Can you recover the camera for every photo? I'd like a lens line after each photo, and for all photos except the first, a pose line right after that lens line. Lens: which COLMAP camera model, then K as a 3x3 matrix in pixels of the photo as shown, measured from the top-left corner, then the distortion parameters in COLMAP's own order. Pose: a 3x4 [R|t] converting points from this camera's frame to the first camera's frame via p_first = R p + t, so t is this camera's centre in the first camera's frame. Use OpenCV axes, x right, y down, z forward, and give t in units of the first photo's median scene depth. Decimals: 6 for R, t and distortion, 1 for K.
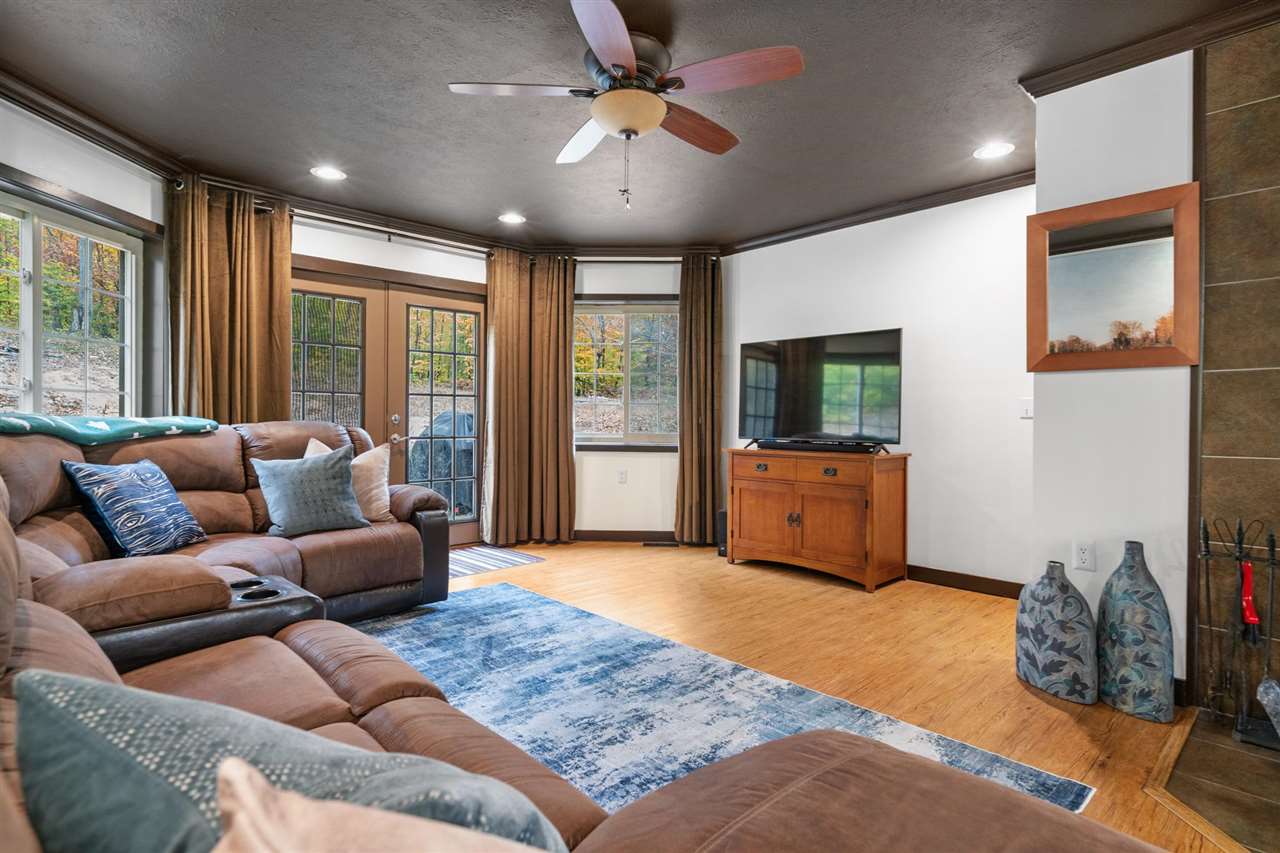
lens RADIAL K [[666.6, 0, 639.4], [0, 666.6, 422.1], [0, 0, 1]] dist [0.003600, 0.000756]
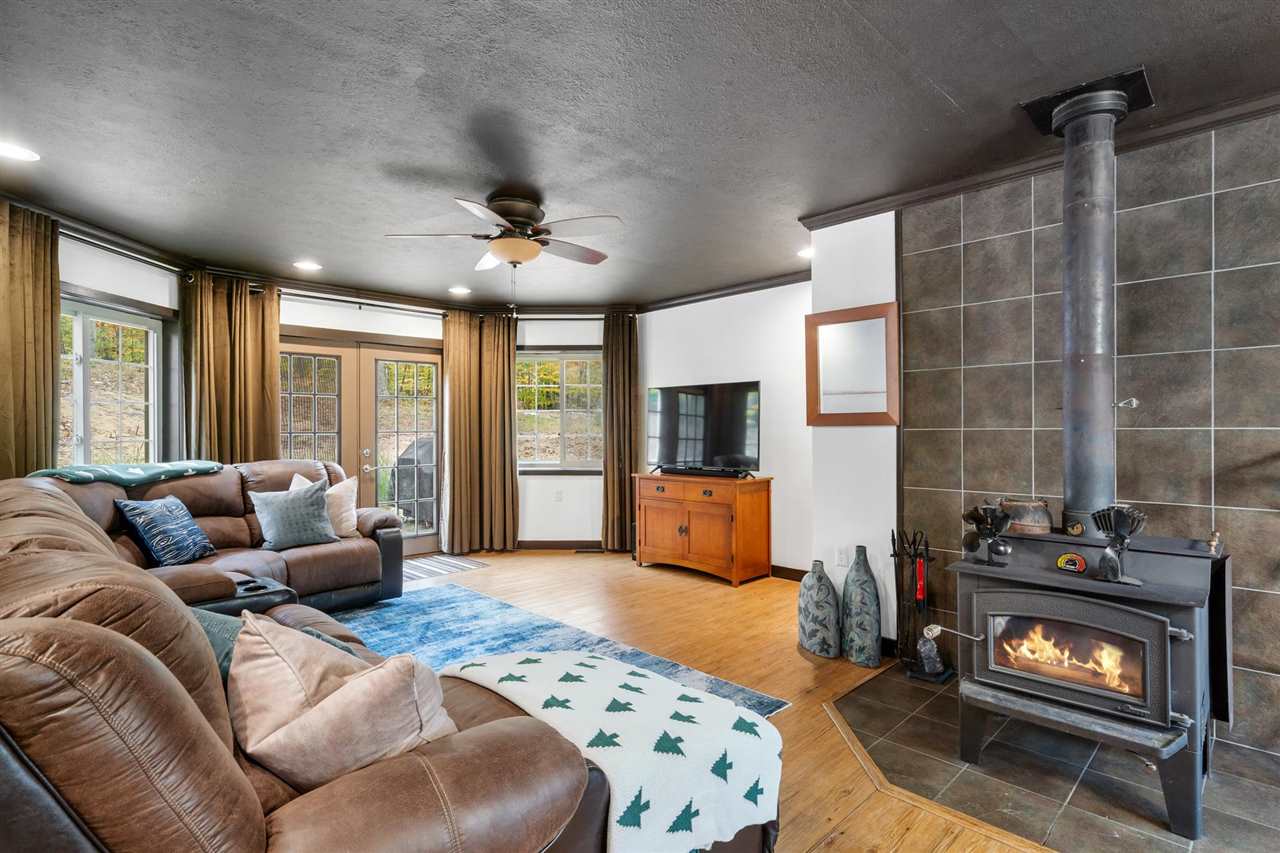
lens RADIAL K [[631.1, 0, 632.0], [0, 631.1, 433.7], [0, 0, 1]] dist [0.001368, 0.000908]
pose [[0.999757, -0.010127, 0.019576, 0.140983], [0.010164, 0.999947, -0.001803, -0.045354], [-0.019556, 0.002002, 0.999807, -0.242454]]
